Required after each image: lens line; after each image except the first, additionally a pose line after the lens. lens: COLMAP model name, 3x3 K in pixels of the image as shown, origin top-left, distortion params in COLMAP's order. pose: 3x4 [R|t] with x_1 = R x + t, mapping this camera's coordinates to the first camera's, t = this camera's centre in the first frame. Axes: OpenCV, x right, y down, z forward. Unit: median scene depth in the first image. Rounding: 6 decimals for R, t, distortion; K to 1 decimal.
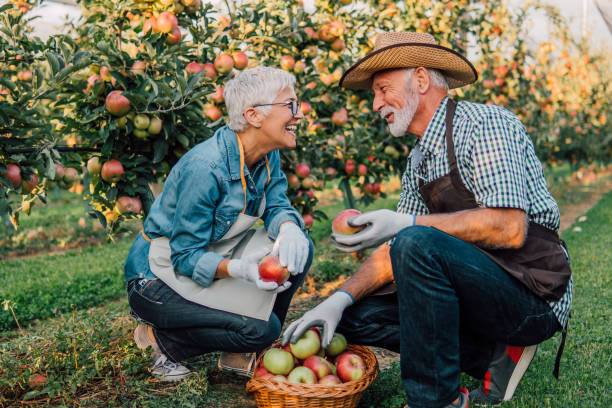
lens RADIAL K [[815.4, 0, 304.3], [0, 815.4, 197.9], [0, 0, 1]] dist [-0.185805, -0.112624]
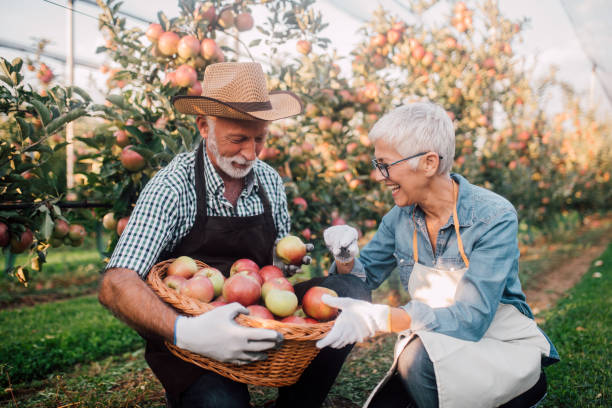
lens RADIAL K [[584.8, 0, 306.0], [0, 584.8, 204.0], [0, 0, 1]] dist [-0.071913, 0.106373]
pose [[0.994162, 0.008056, -0.107595, 0.048006], [-0.013487, 0.998666, -0.049847, -0.027060], [0.107050, 0.051007, 0.992944, 0.294676]]
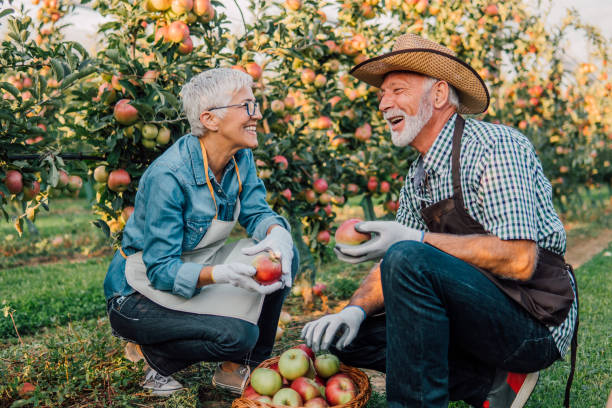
lens RADIAL K [[815.4, 0, 304.3], [0, 815.4, 197.9], [0, 0, 1]] dist [-0.185805, -0.112624]
pose [[0.998195, 0.030384, -0.051812, 0.037968], [-0.031335, 0.999353, -0.017645, -0.001423], [0.051242, 0.019237, 0.998501, 0.020870]]
